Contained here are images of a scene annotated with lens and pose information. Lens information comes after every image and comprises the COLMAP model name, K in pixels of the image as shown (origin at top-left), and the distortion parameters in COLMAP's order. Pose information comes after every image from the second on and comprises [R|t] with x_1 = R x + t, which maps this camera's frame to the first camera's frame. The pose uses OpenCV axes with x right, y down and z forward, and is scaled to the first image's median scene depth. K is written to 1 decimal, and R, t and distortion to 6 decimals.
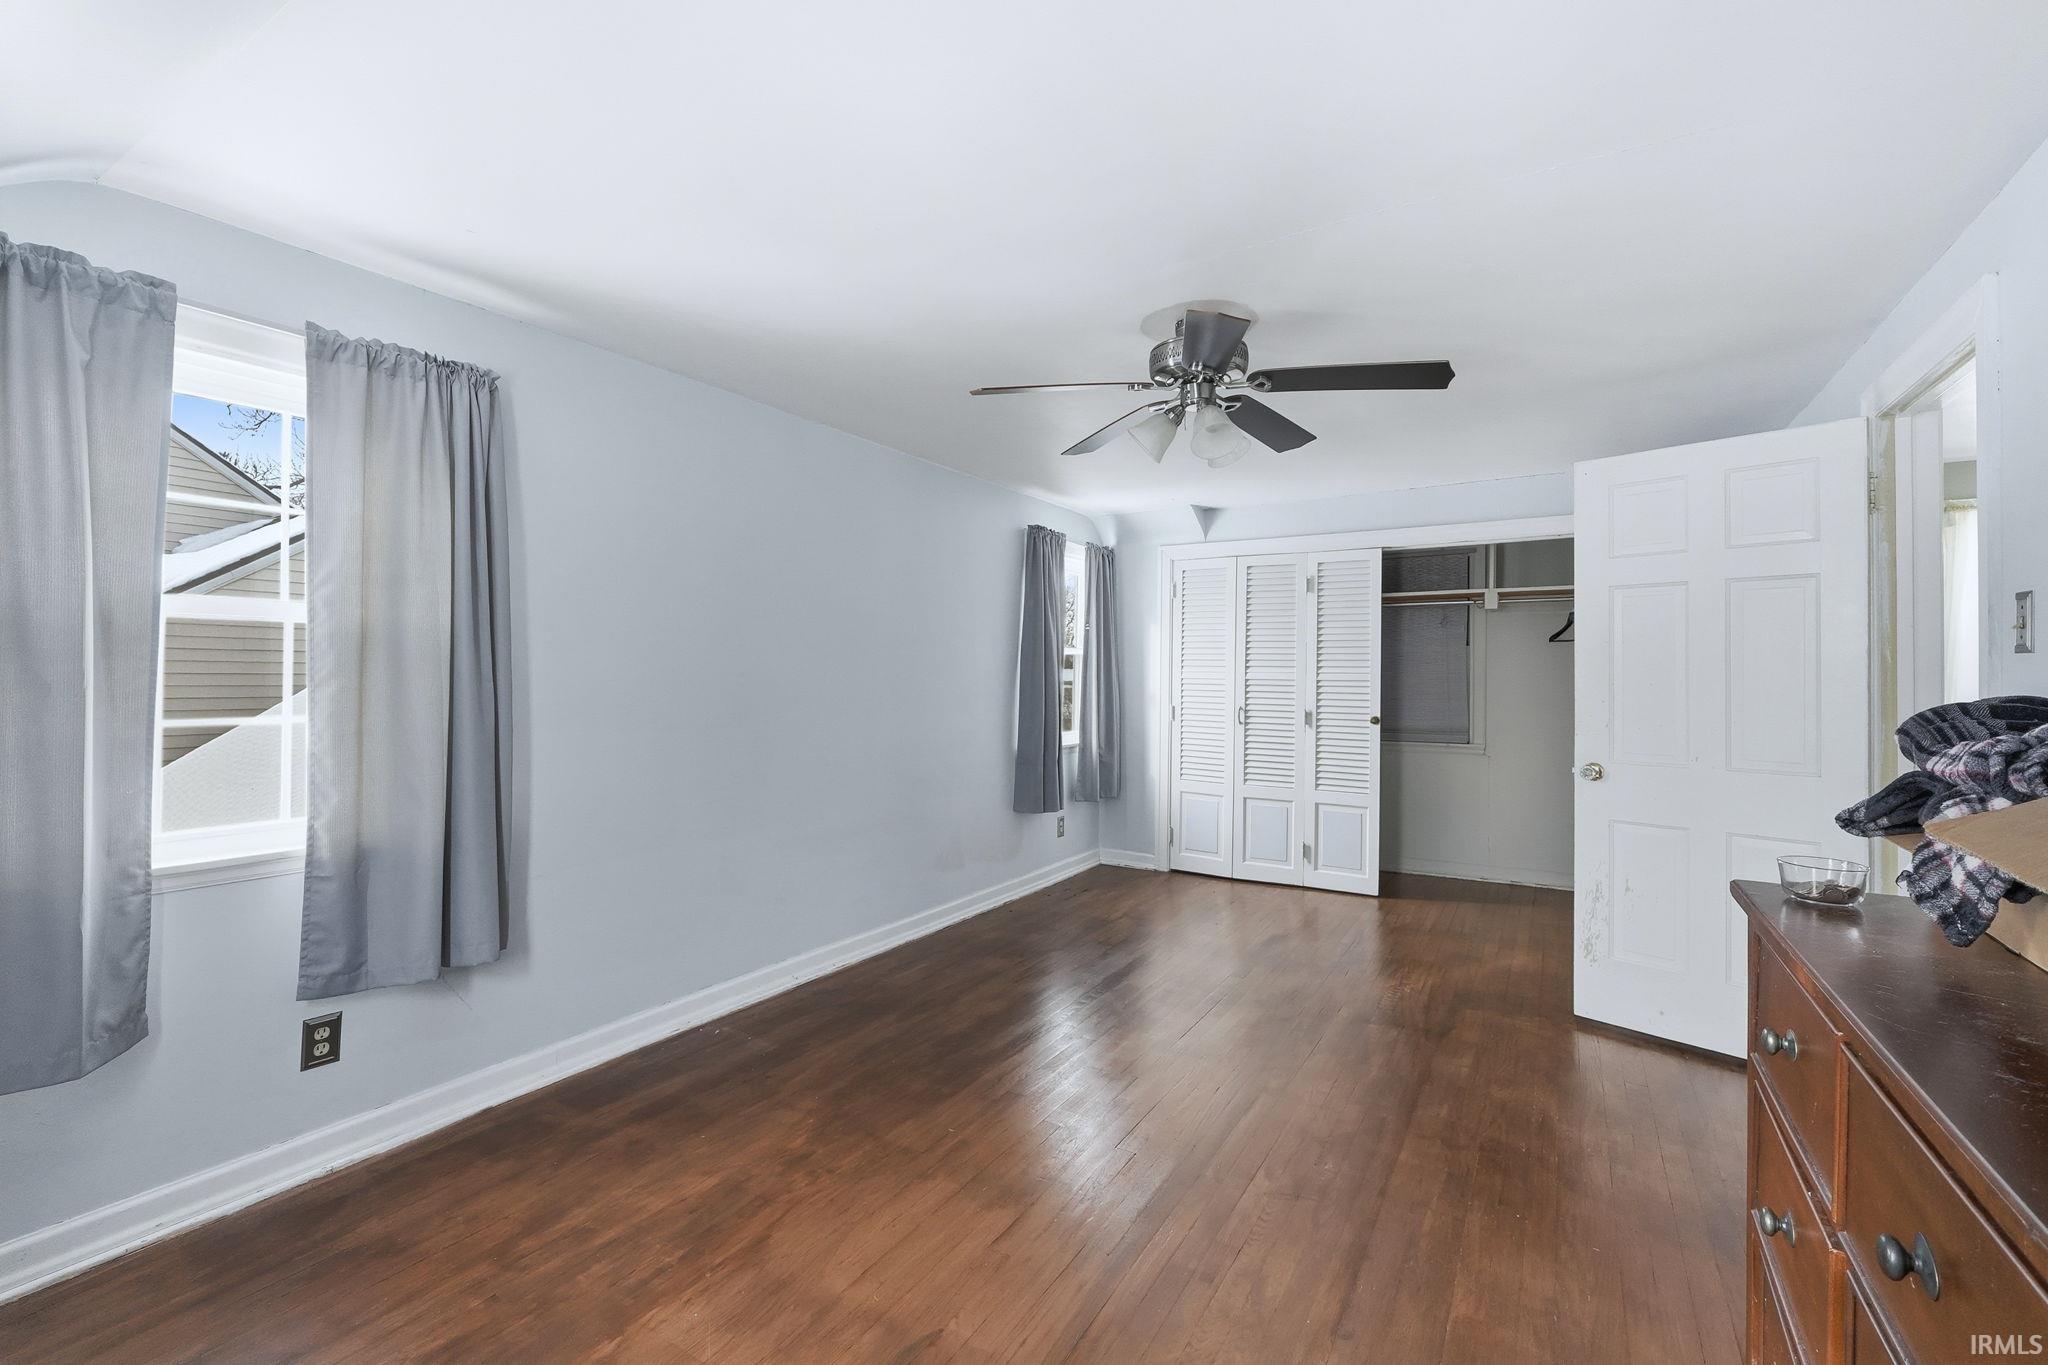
lens RADIAL K [[896.2, 0, 1021.6], [0, 896.2, 664.3], [0, 0, 1]] dist [-0.002572, -0.000039]
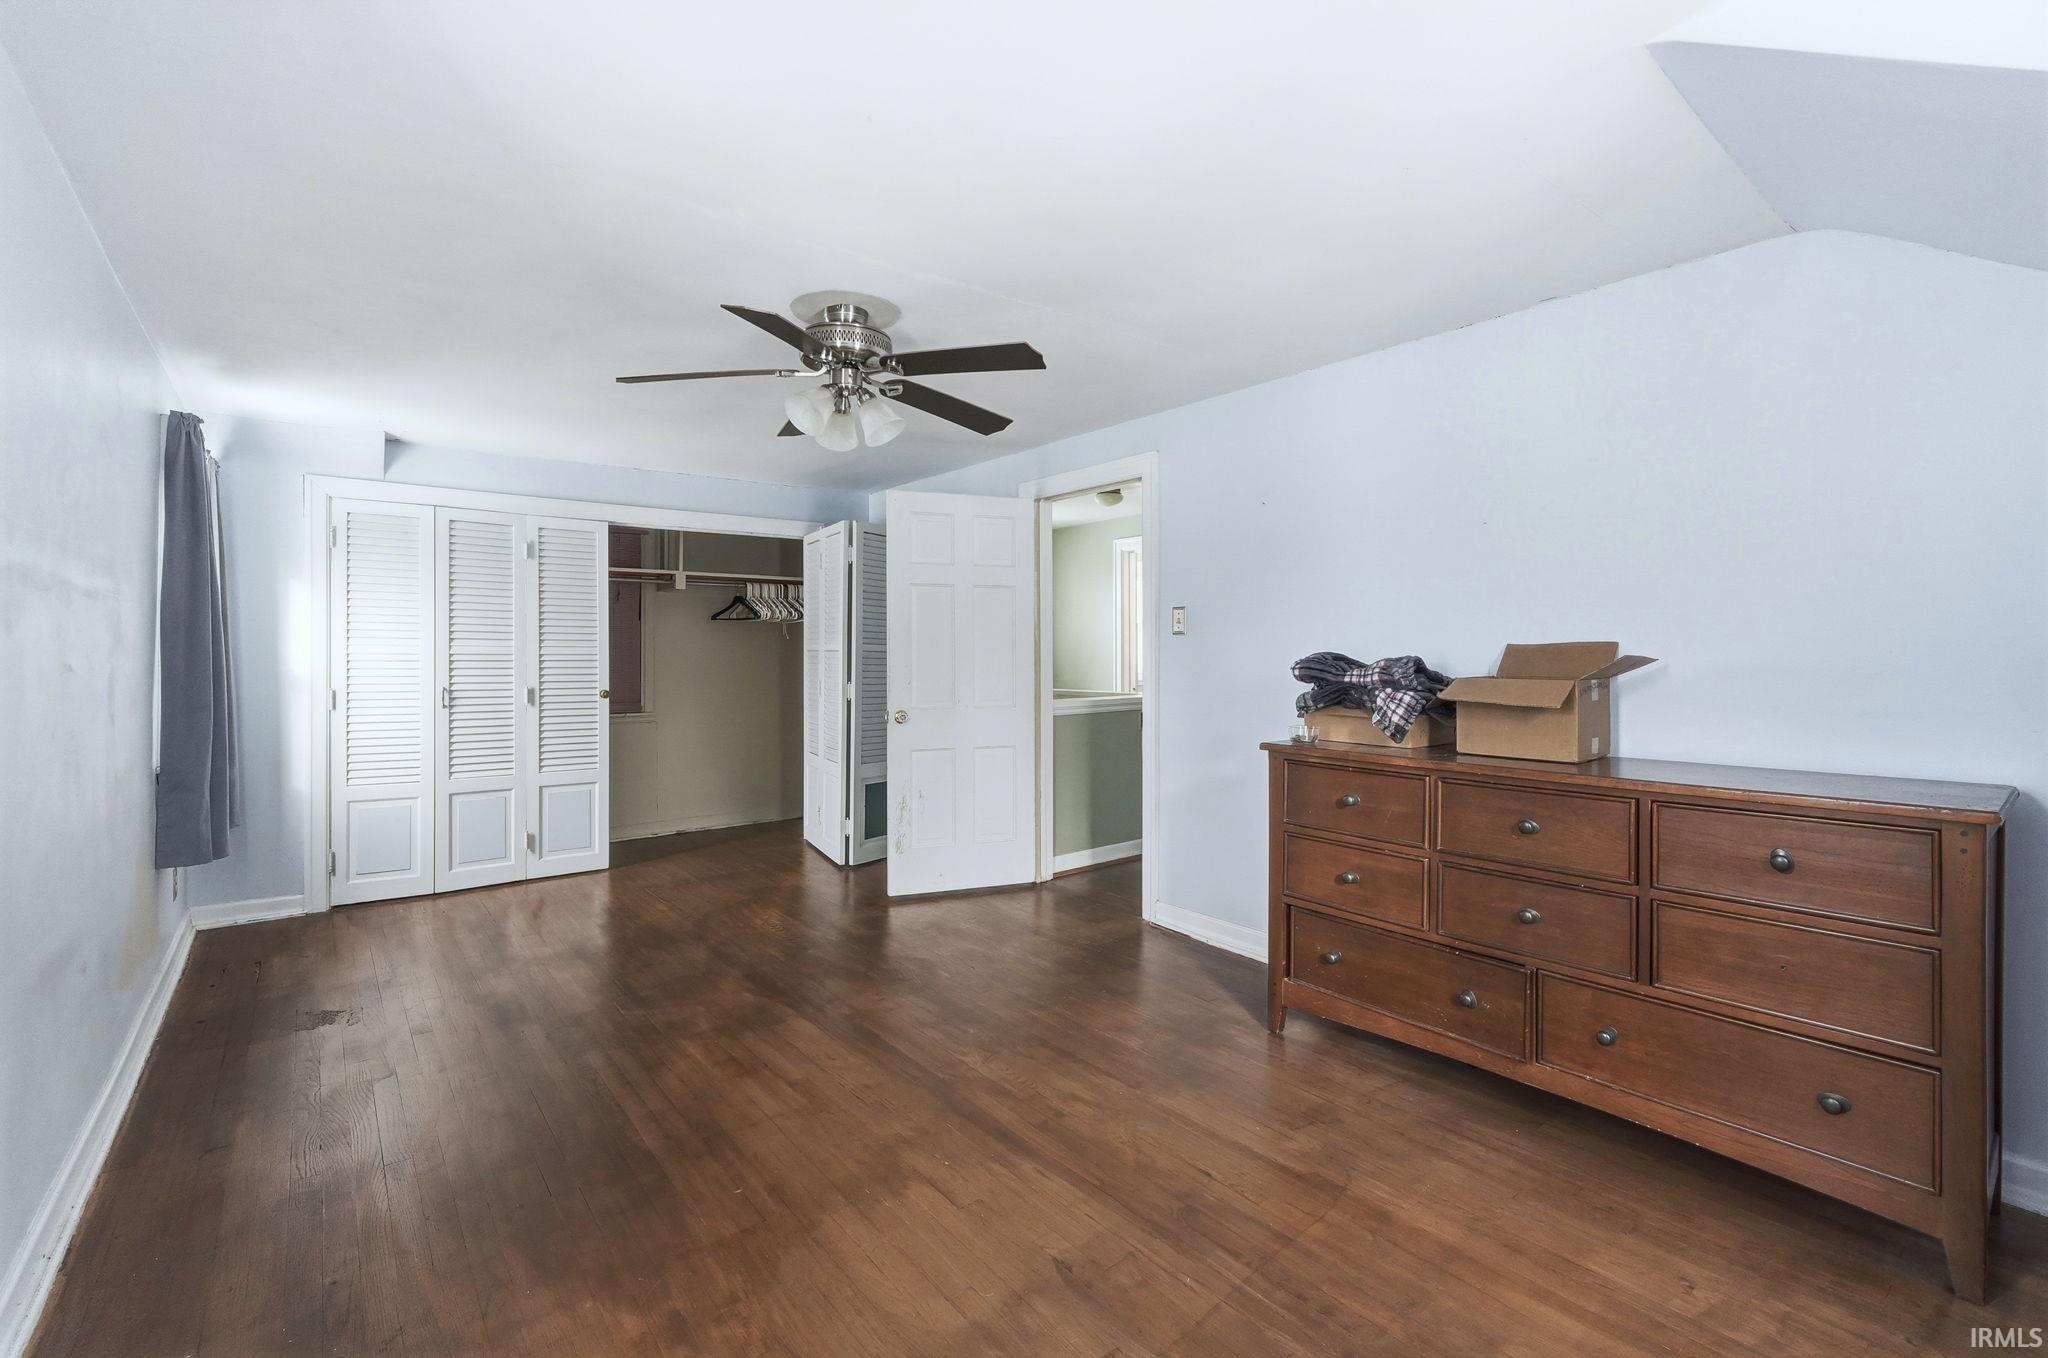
lens RADIAL K [[874.7, 0, 1018.2], [0, 874.7, 651.6], [0, 0, 1]] dist [-0.000584, 0.000294]
pose [[0.345811, -0.002699, 0.938300, -0.352718], [-0.007367, 0.999957, 0.005592, 0.006302], [-0.938275, -0.008846, 0.345776, 0.226077]]
